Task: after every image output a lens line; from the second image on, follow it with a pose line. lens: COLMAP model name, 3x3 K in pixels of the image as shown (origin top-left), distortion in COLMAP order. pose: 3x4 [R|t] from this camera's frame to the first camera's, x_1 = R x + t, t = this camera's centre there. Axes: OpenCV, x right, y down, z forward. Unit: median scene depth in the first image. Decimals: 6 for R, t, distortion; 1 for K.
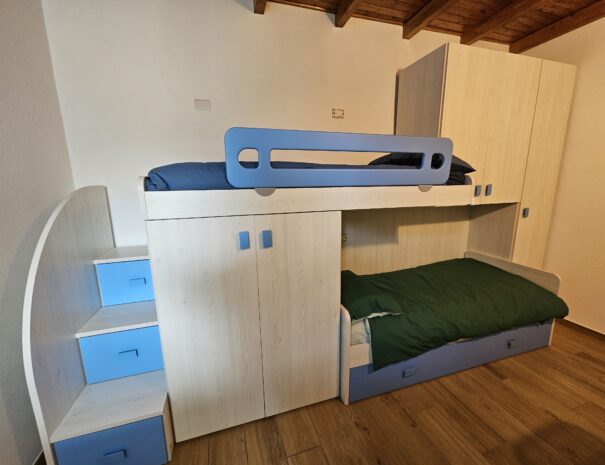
lens RADIAL K [[250.3, 0, 302.8], [0, 250.3, 235.1], [0, 0, 1]] dist [0.000722, 0.000147]
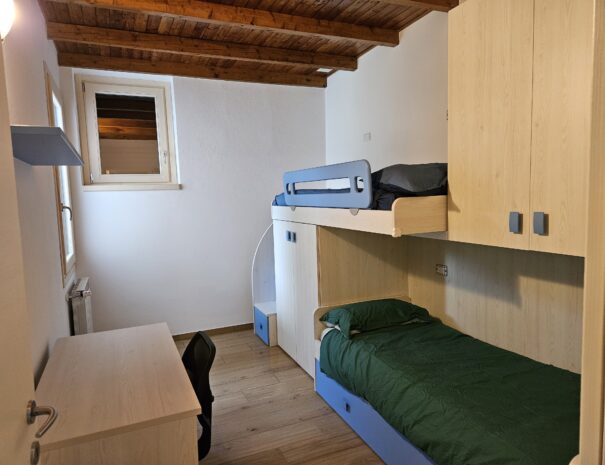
lens RADIAL K [[416.1, 0, 302.8], [0, 416.1, 231.3], [0, 0, 1]] dist [0.008174, 0.000813]
pose [[0.091896, 0.101840, -0.990547, 2.032813], [-0.171485, 0.981513, 0.085002, -0.209597], [0.980891, 0.162053, 0.107661, 0.617588]]
